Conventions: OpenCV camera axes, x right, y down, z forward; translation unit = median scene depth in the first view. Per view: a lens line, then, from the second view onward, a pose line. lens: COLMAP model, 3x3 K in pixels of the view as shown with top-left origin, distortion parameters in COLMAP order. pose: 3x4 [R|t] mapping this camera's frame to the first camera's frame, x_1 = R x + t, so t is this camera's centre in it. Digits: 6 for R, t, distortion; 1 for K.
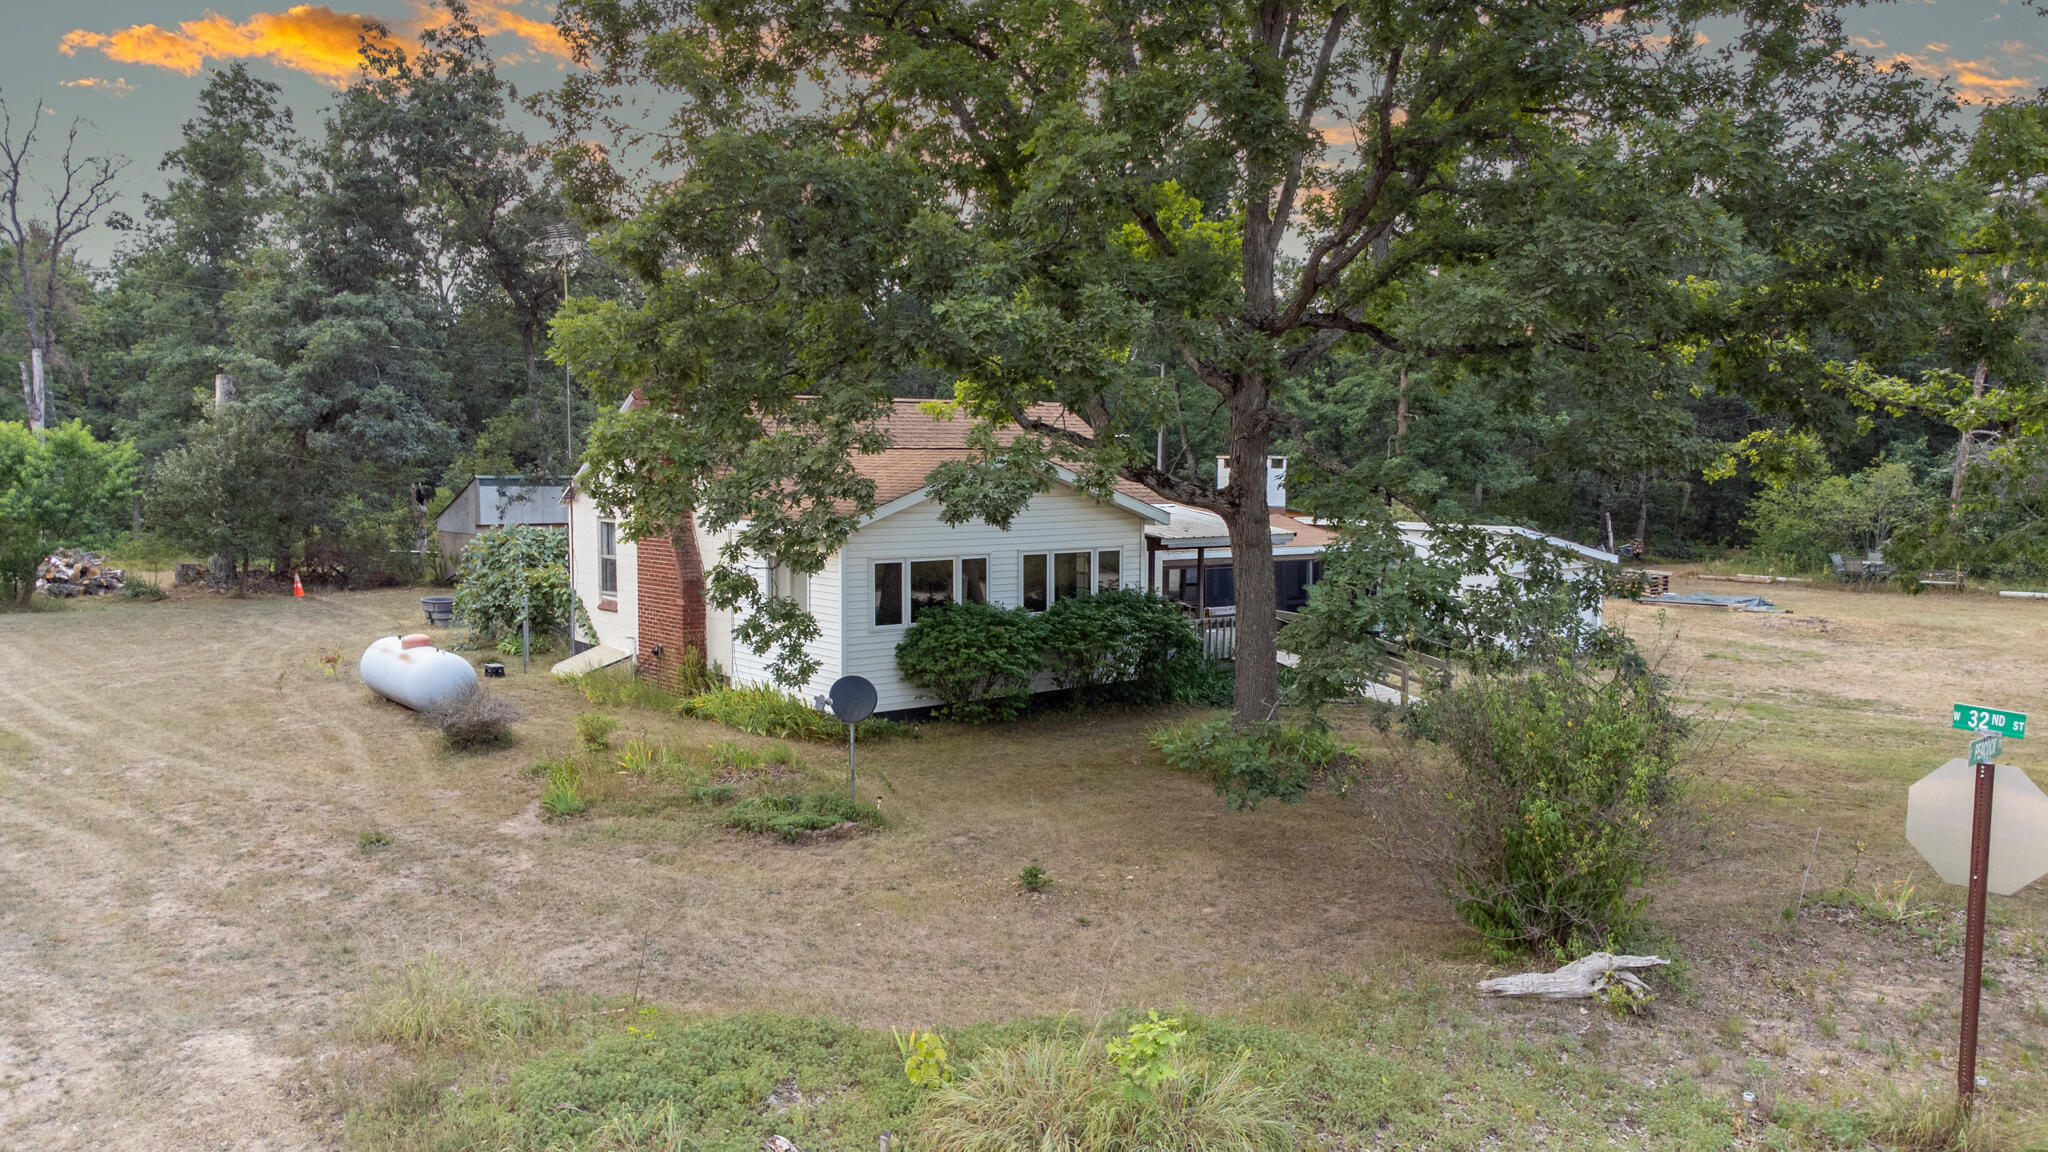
lens RADIAL K [[1507.0, 0, 1040.2], [0, 1507.0, 580.0], [0, 0, 1]] dist [0.018871, -0.010896]
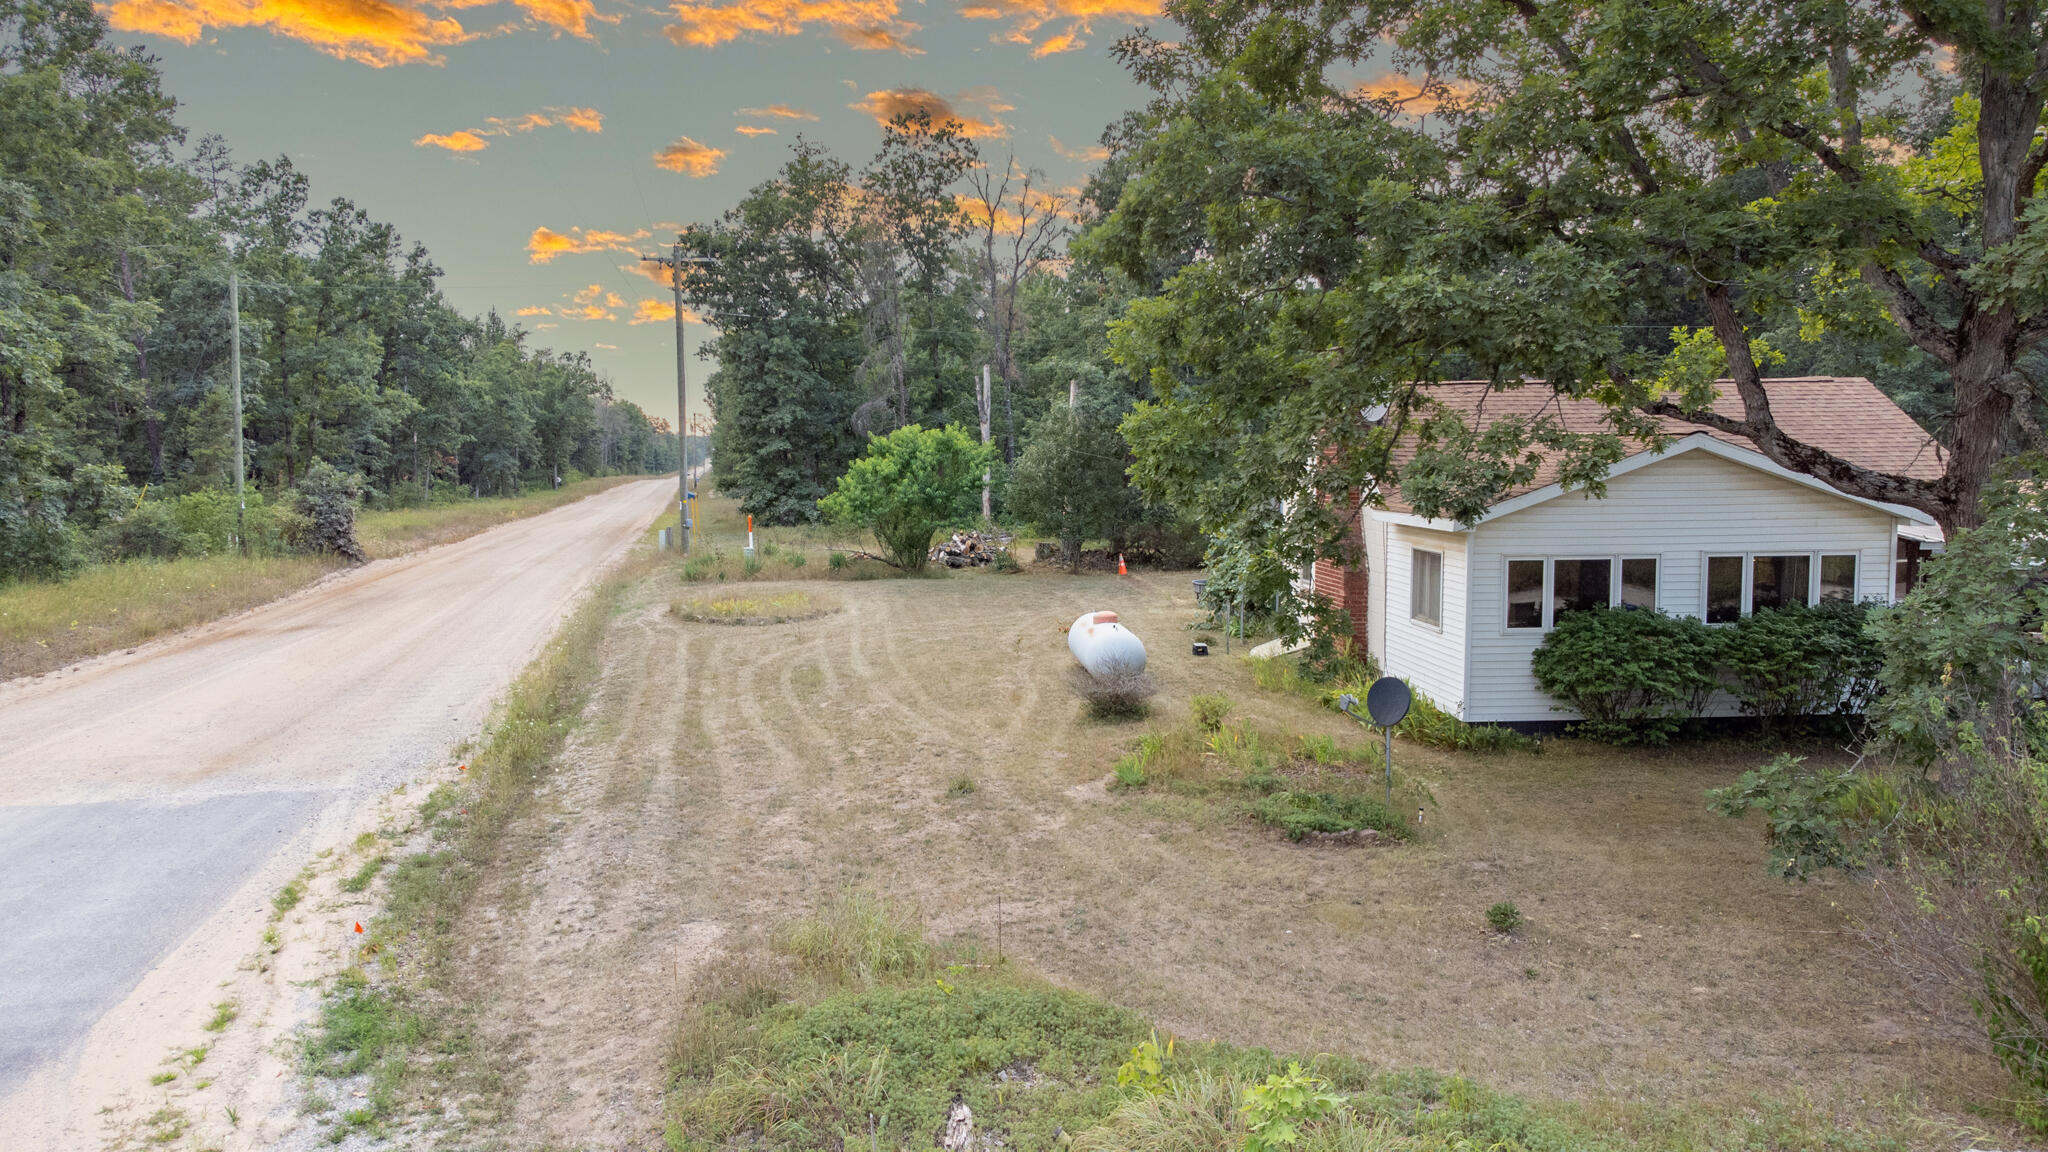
lens RADIAL K [[1507.0, 0, 1040.2], [0, 1507.0, 580.0], [0, 0, 1]] dist [0.018871, -0.010896]
pose [[0.820720, 0.040353, -0.569903, 0.182137], [-0.036762, 0.999165, 0.017806, -0.004924], [0.570146, 0.006337, 0.821519, 0.072097]]
